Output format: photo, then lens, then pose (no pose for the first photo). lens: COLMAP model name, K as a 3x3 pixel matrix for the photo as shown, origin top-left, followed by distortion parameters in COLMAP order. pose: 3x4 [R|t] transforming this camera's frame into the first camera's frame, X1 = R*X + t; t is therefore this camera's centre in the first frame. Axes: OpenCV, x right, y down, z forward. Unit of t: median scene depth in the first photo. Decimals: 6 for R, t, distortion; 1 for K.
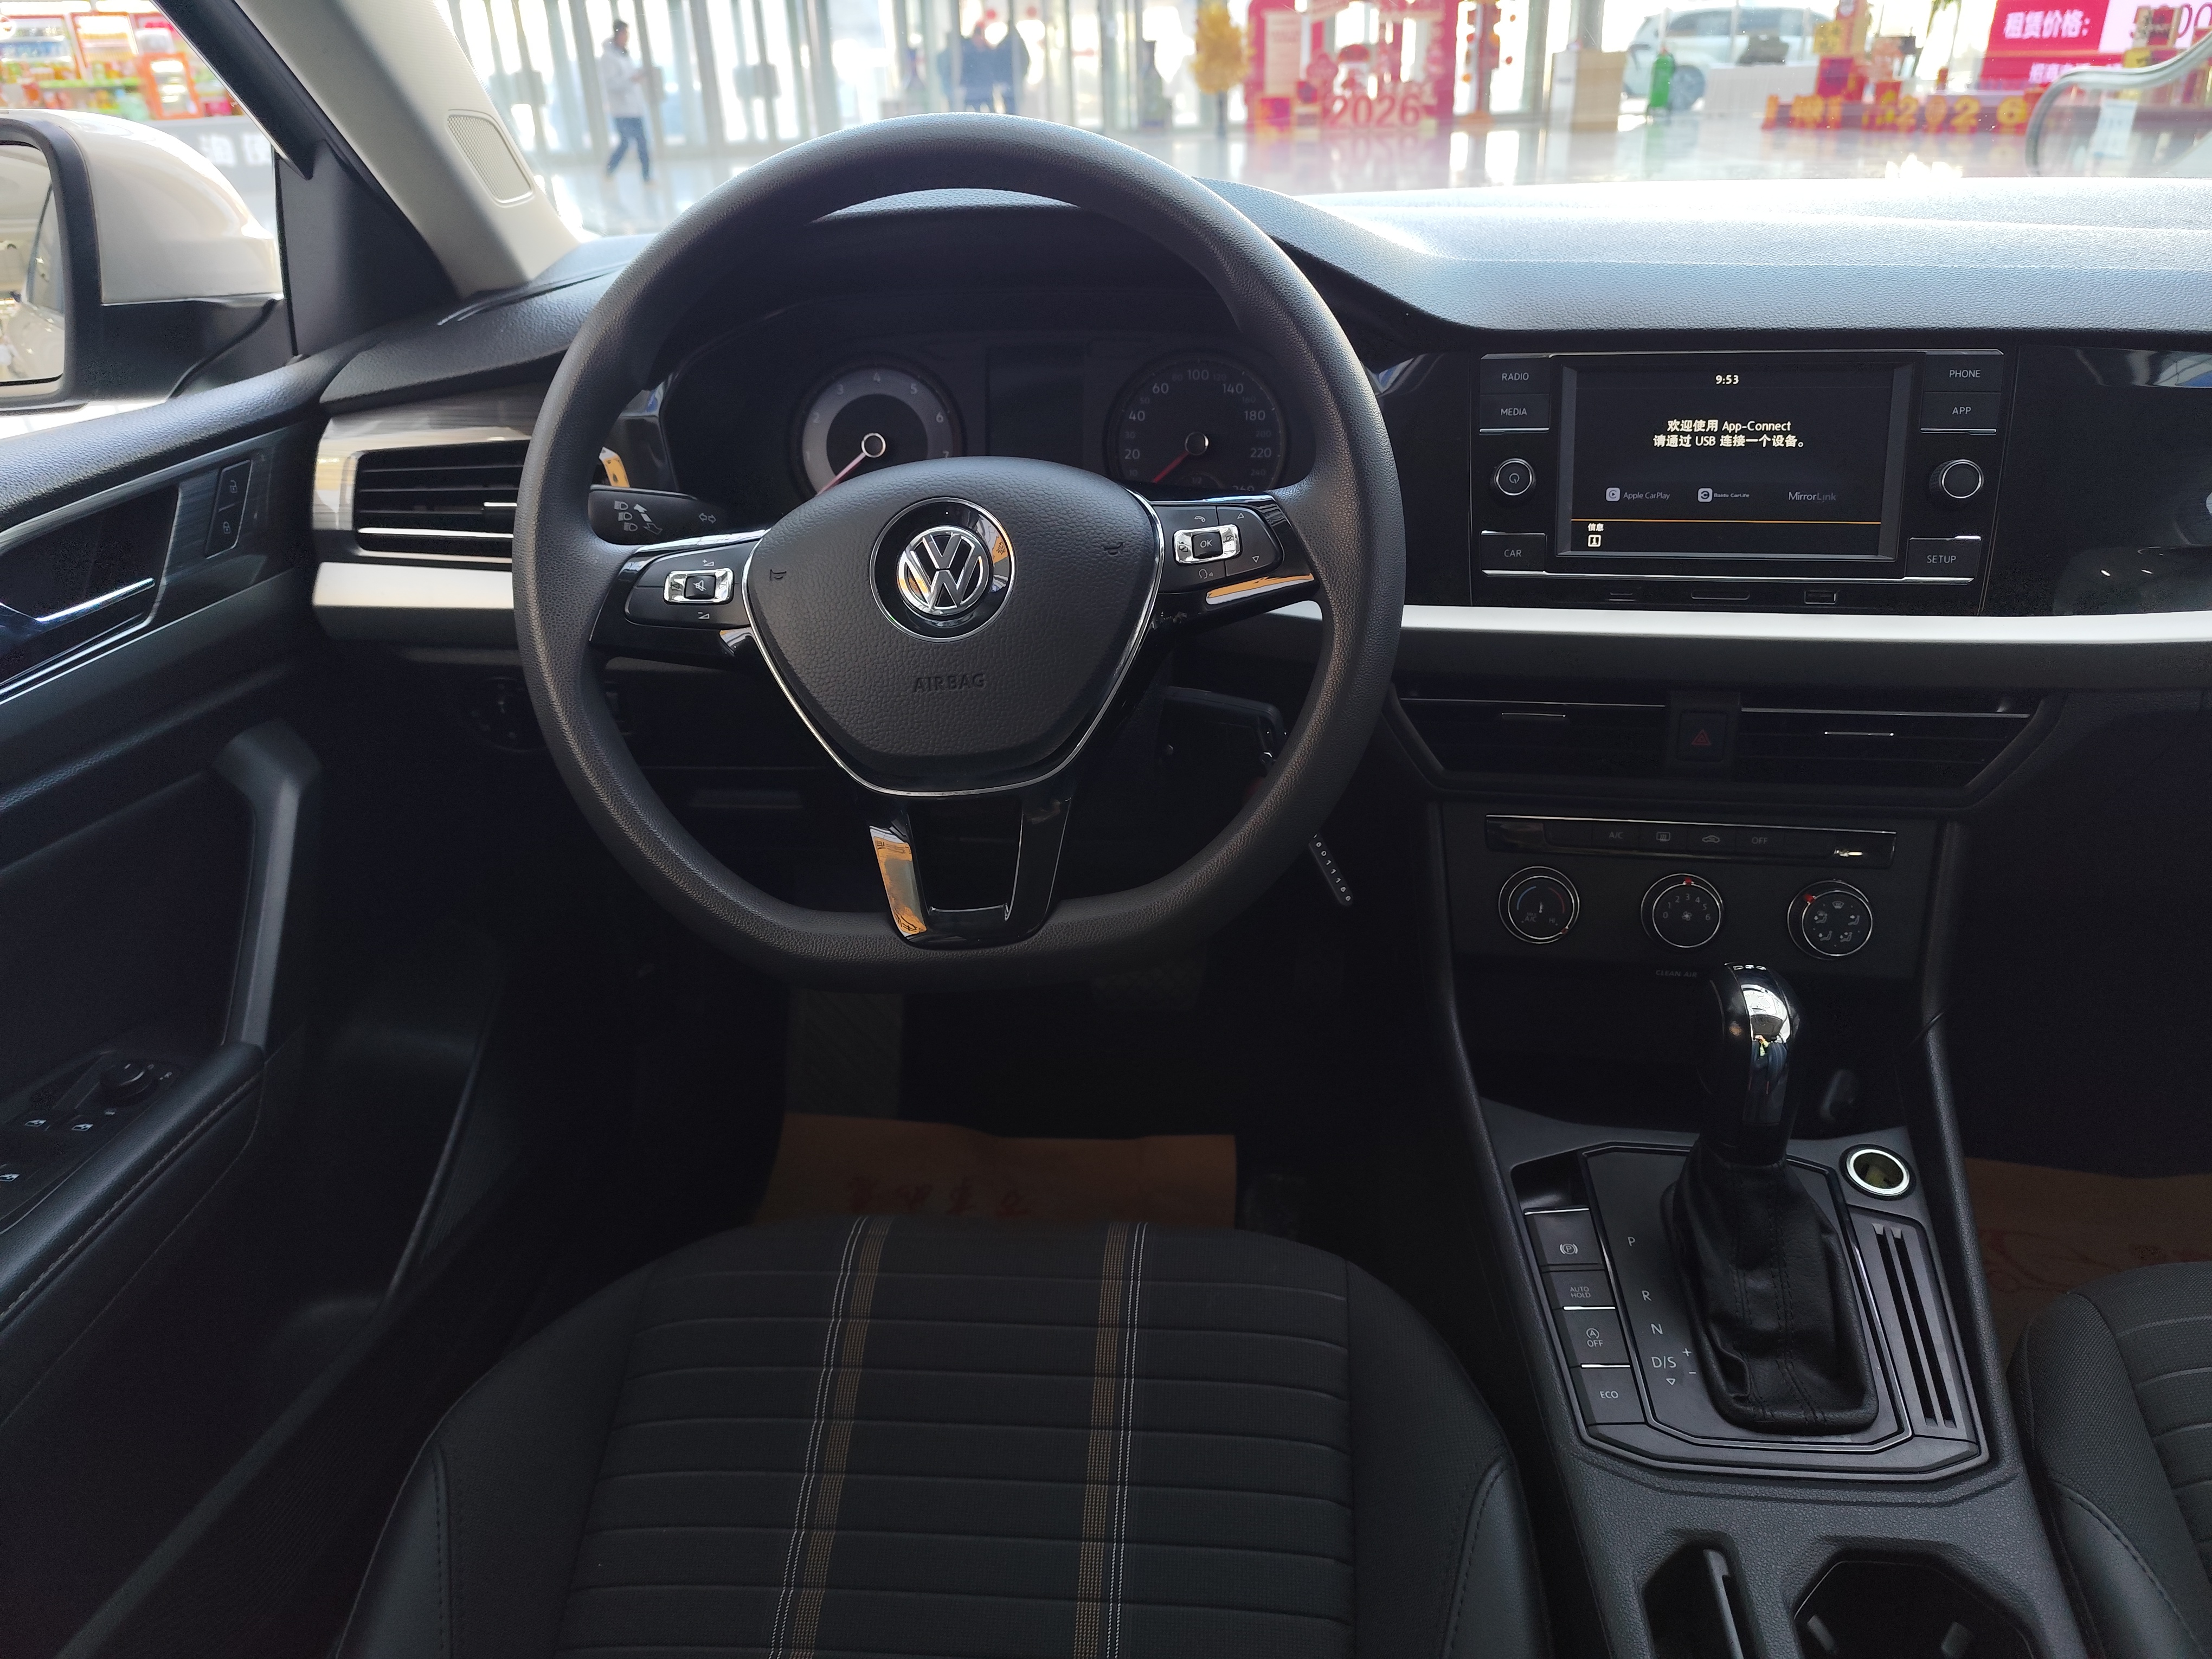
lens RADIAL K [[1500.0, 0, 1118.5], [0, 1500.0, 831.7], [0, 0, 1]] dist [0.036883, -0.039098]
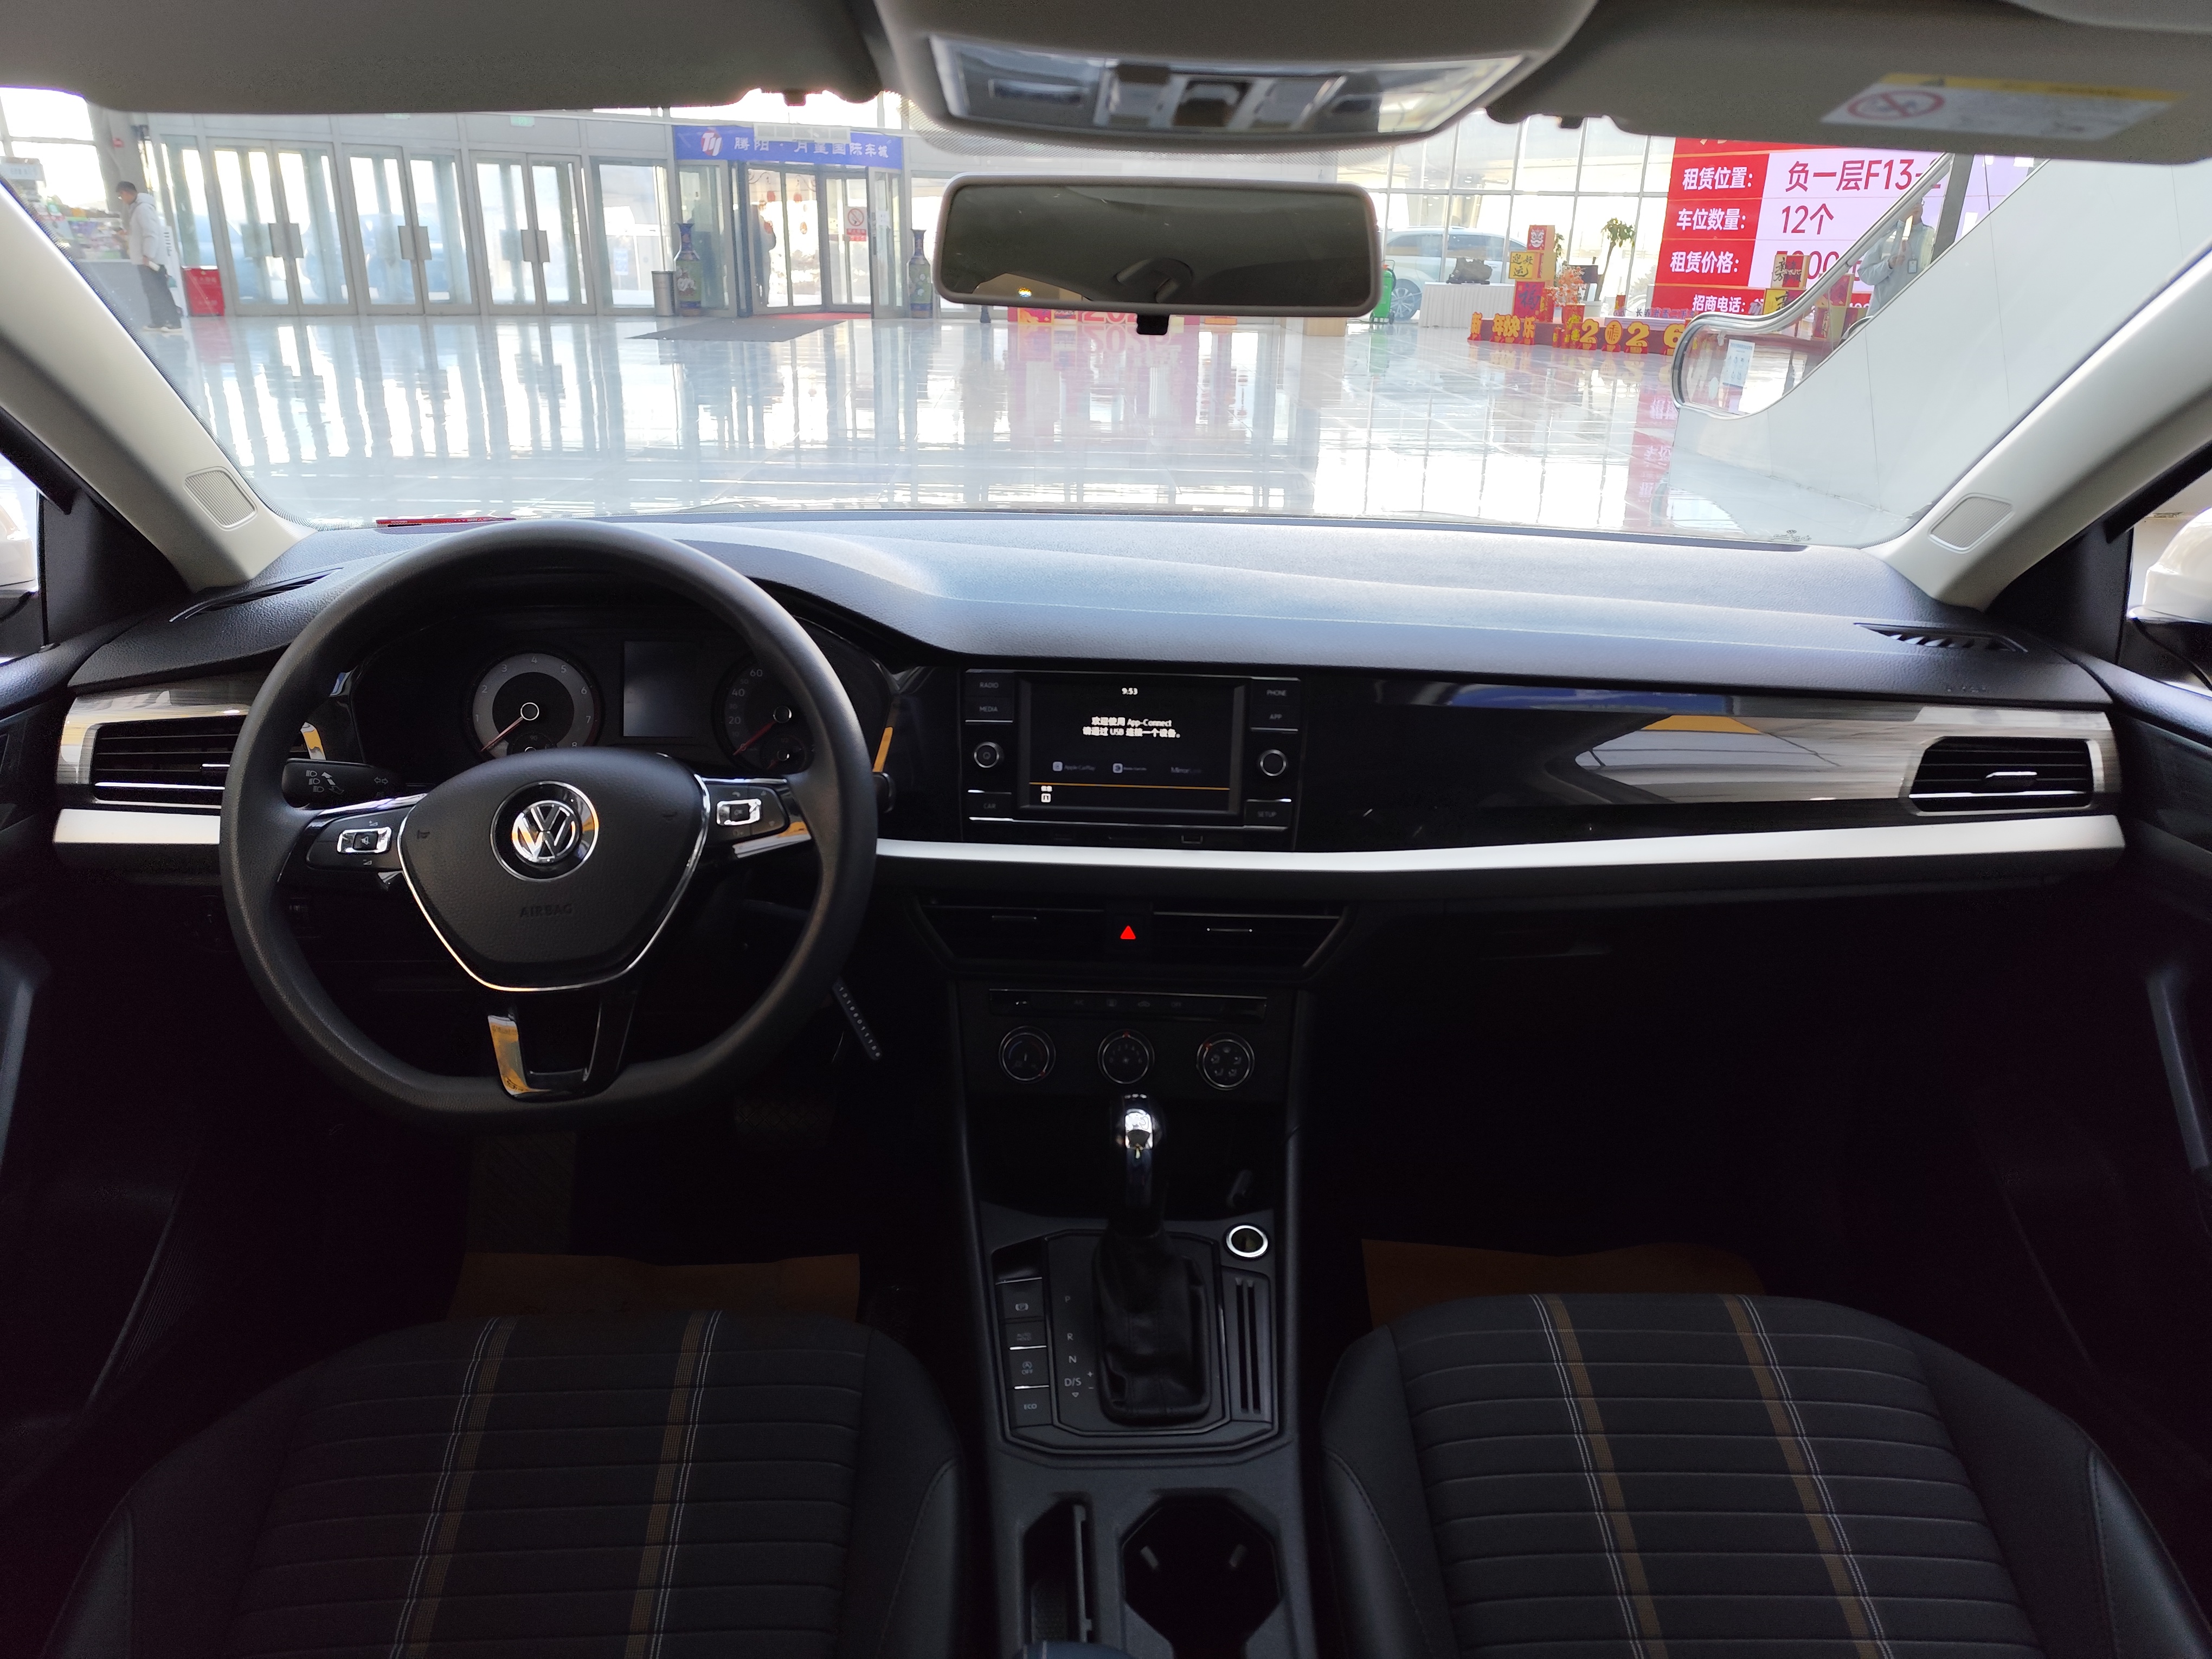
lens RADIAL K [[1477.9, 0, 1106.0], [0, 1477.9, 829.5], [0, 0, 1]] dist [0.050236, -0.047884]
pose [[0.989566, -0.000659, 0.144081, 0.173739], [0.015254, 0.994849, -0.100214, -0.022433], [-0.143273, 0.101366, 0.984479, -0.394061]]
